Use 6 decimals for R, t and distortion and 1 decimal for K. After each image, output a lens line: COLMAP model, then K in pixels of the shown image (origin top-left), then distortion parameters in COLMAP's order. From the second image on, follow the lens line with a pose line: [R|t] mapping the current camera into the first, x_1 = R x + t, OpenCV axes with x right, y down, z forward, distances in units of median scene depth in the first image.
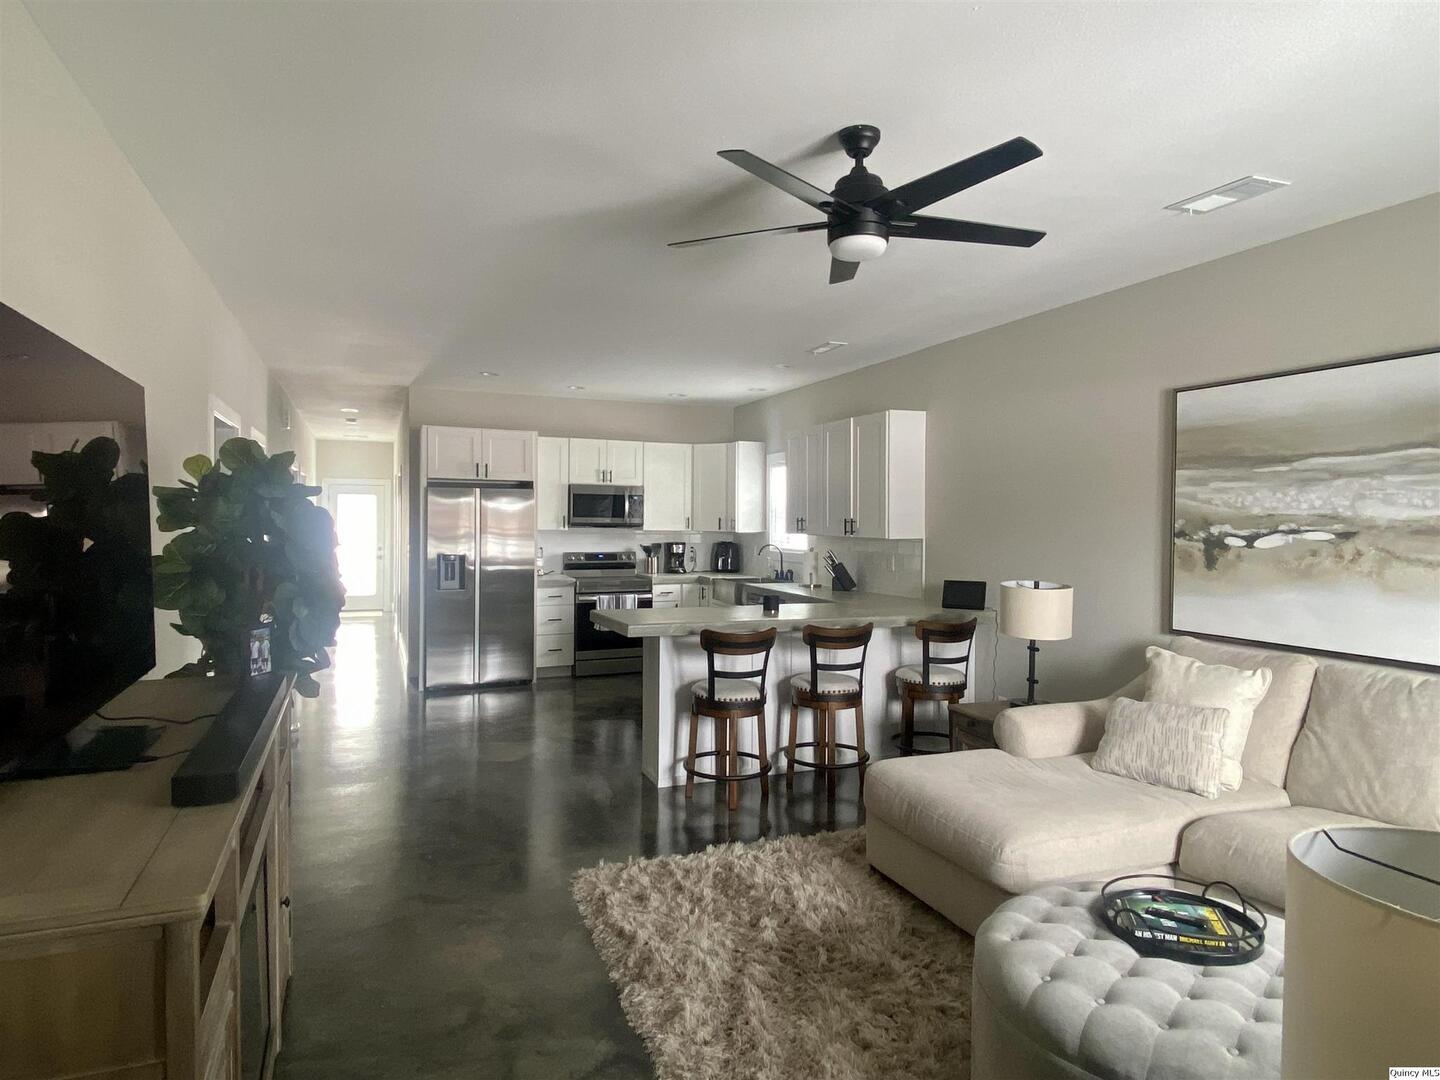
lens RADIAL K [[844.8, 0, 724.9], [0, 844.8, 535.5], [0, 0, 1]] dist [0.002416, 0.000148]
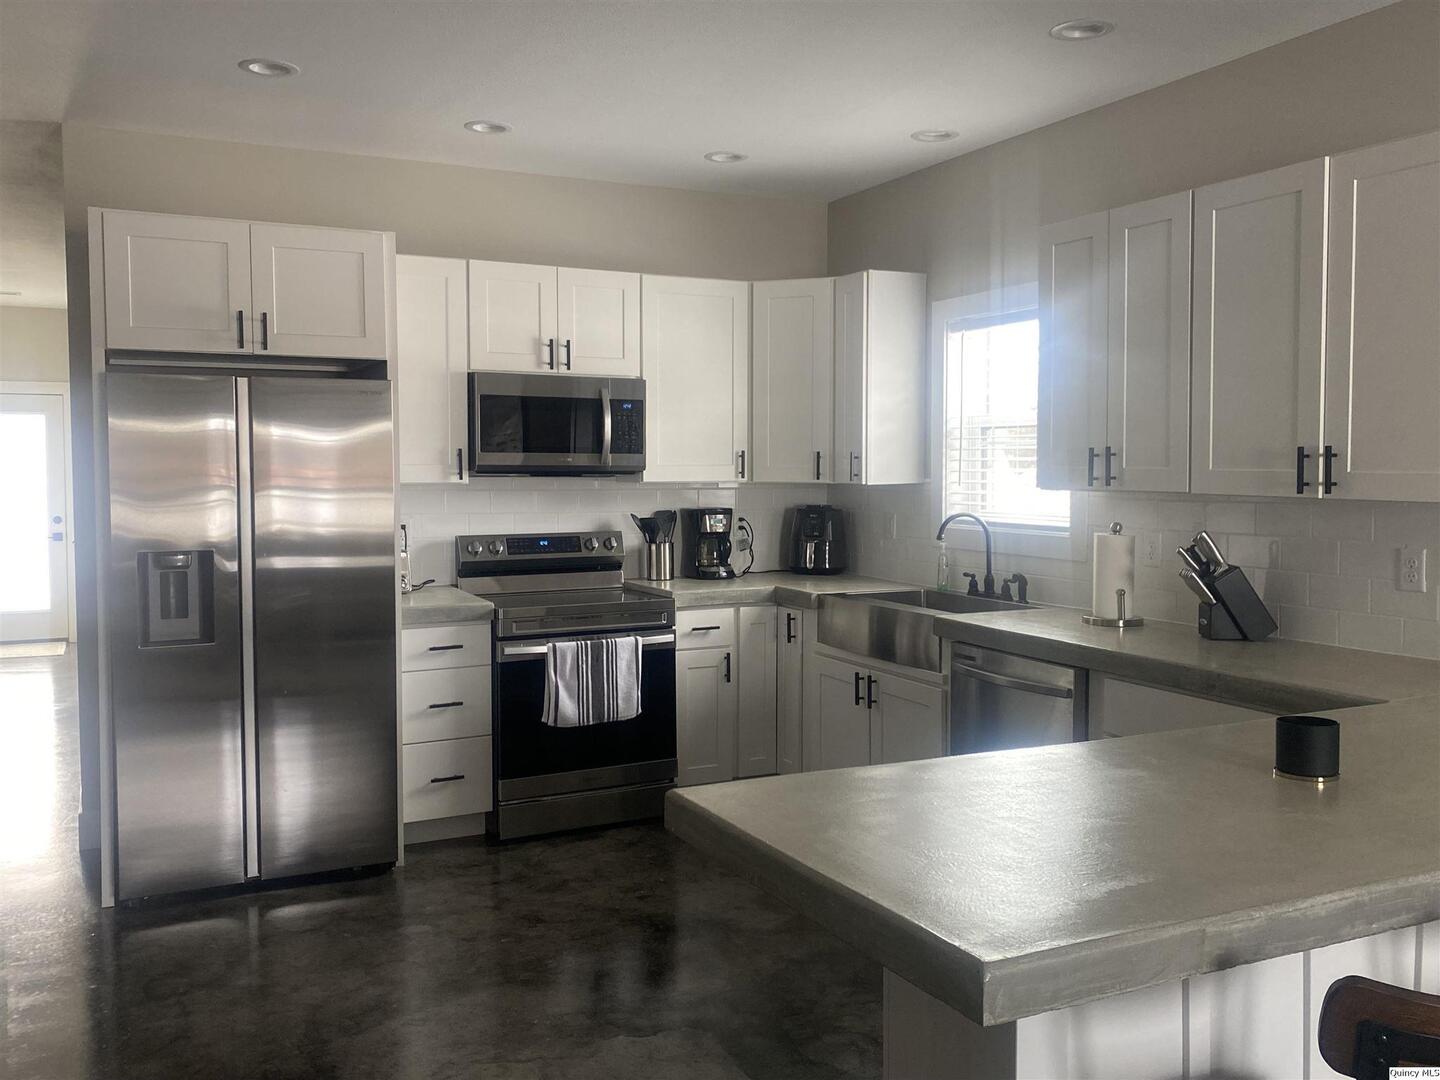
lens RADIAL K [[1273.8, 0, 715.6], [0, 1273.8, 541.8], [0, 0, 1]] dist [0.004729, -0.009398]
pose [[0.998124, -0.011692, 0.060099, -0.102390], [0.008931, 0.998901, 0.046005, -0.005384], [-0.060570, -0.045382, 0.997132, 0.364824]]
